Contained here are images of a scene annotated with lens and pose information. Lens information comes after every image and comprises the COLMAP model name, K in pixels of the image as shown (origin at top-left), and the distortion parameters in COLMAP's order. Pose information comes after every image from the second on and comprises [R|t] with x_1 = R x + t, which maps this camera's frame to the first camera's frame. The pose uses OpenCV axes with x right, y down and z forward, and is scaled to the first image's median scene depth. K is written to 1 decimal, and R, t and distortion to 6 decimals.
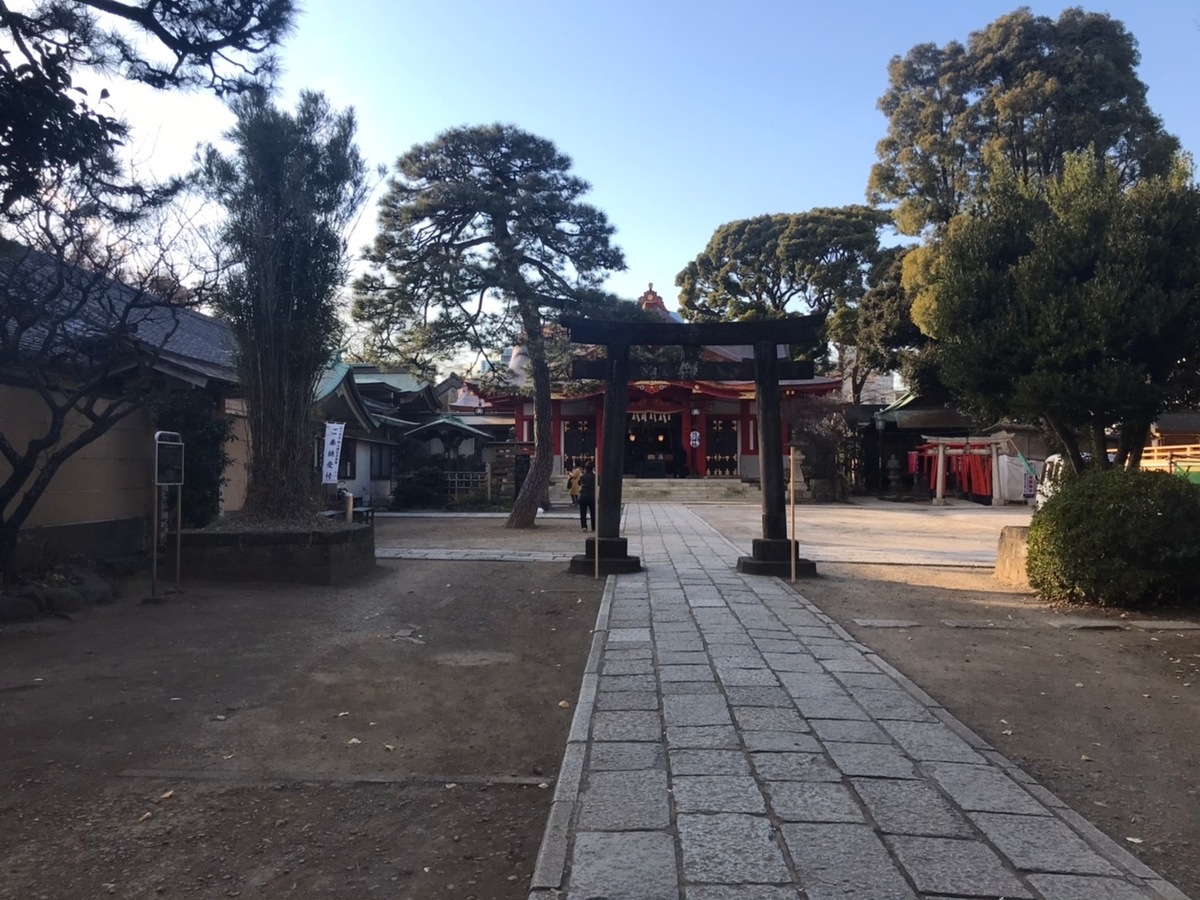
lens RADIAL K [[967.3, 0, 600.0], [0, 967.3, 450.0], [0, 0, 1]] dist [0.007793, 0.005653]
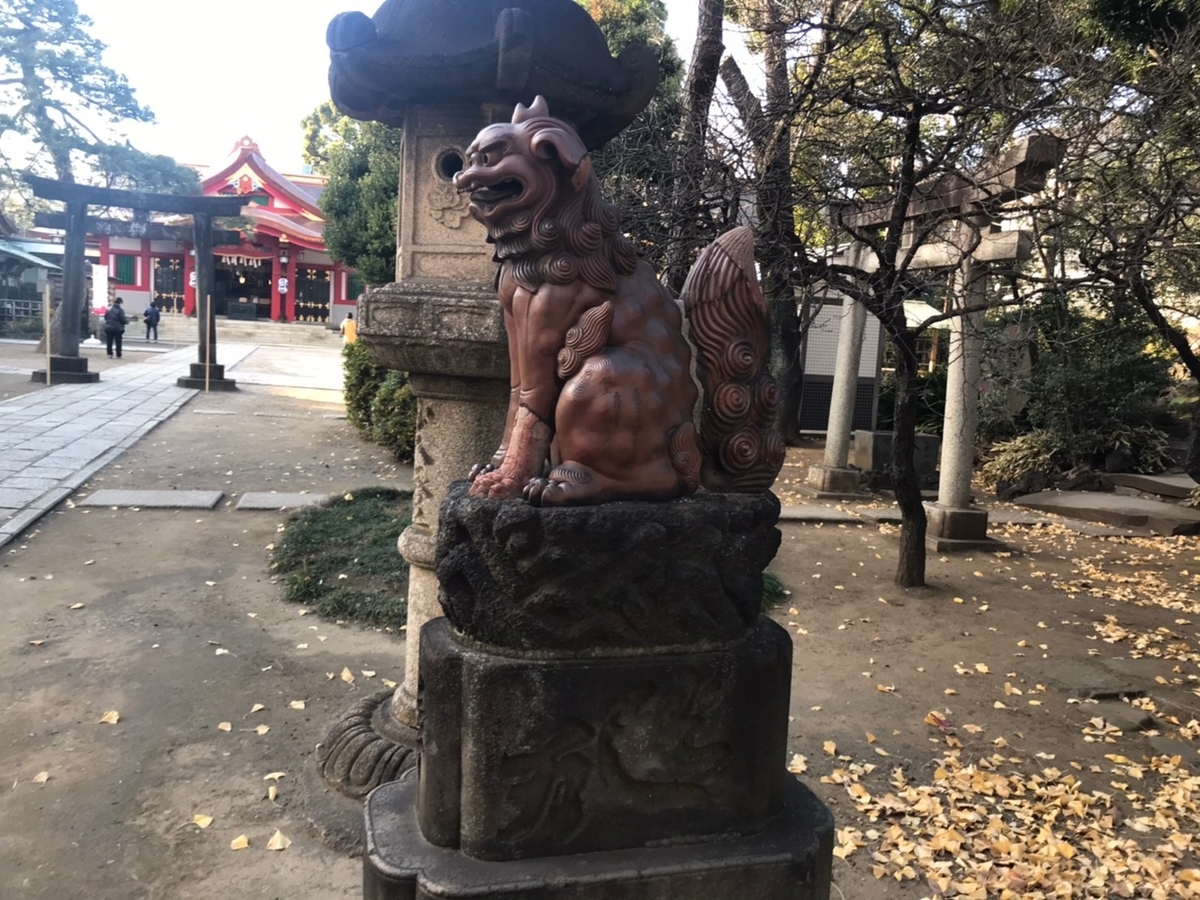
lens RADIAL K [[967.3, 0, 600.0], [0, 967.3, 450.0], [0, 0, 1]] dist [0.007793, 0.005653]
pose [[0.943402, 0.019421, 0.331081, 0.091645], [-0.068892, 0.987984, 0.138350, -0.004777], [-0.324416, -0.153328, 0.933405, -0.166646]]
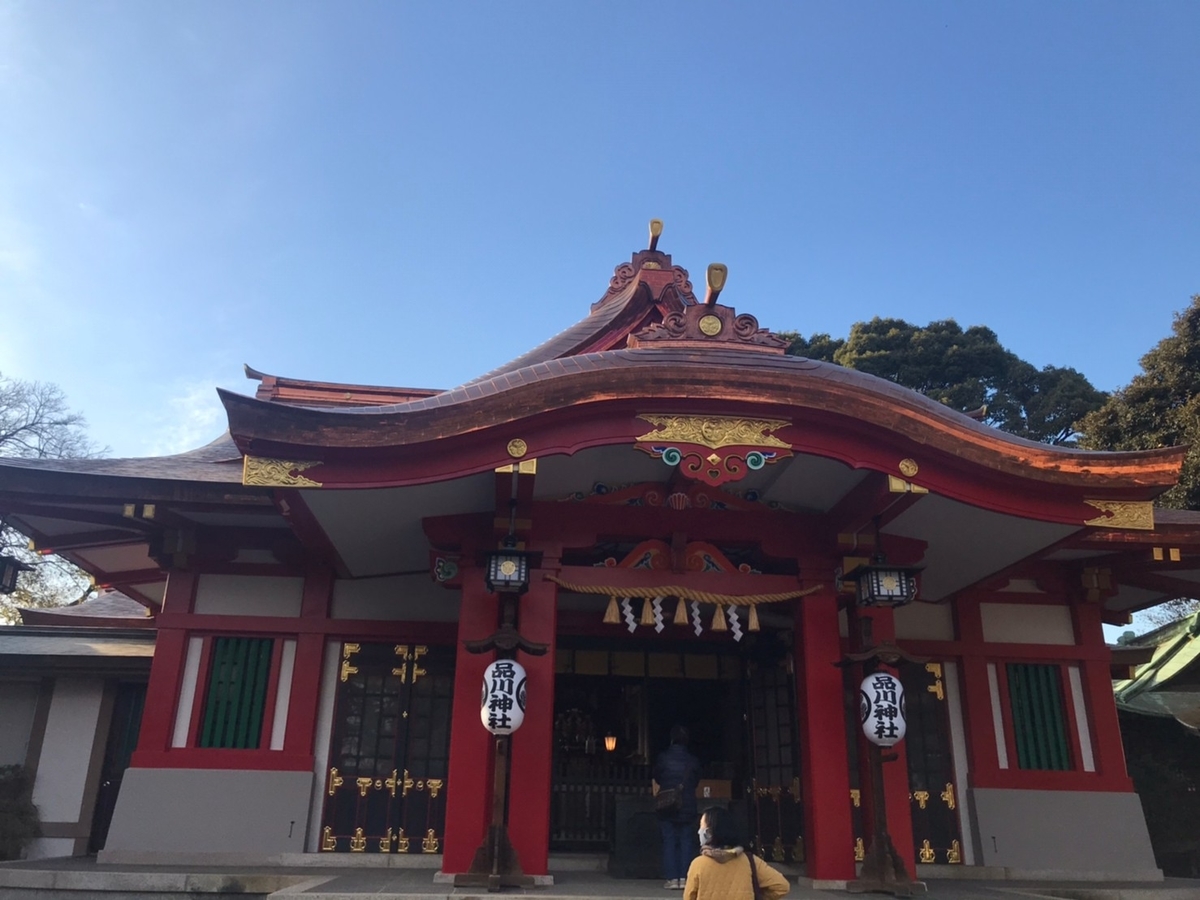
lens RADIAL K [[967.3, 0, 600.0], [0, 967.3, 450.0], [0, 0, 1]] dist [0.007793, 0.005653]
pose [[0.990532, 0.066276, 0.120228, -0.000737], [-0.023139, 0.943820, -0.329650, 0.010065], [-0.135321, 0.323747, 0.936417, 0.913260]]
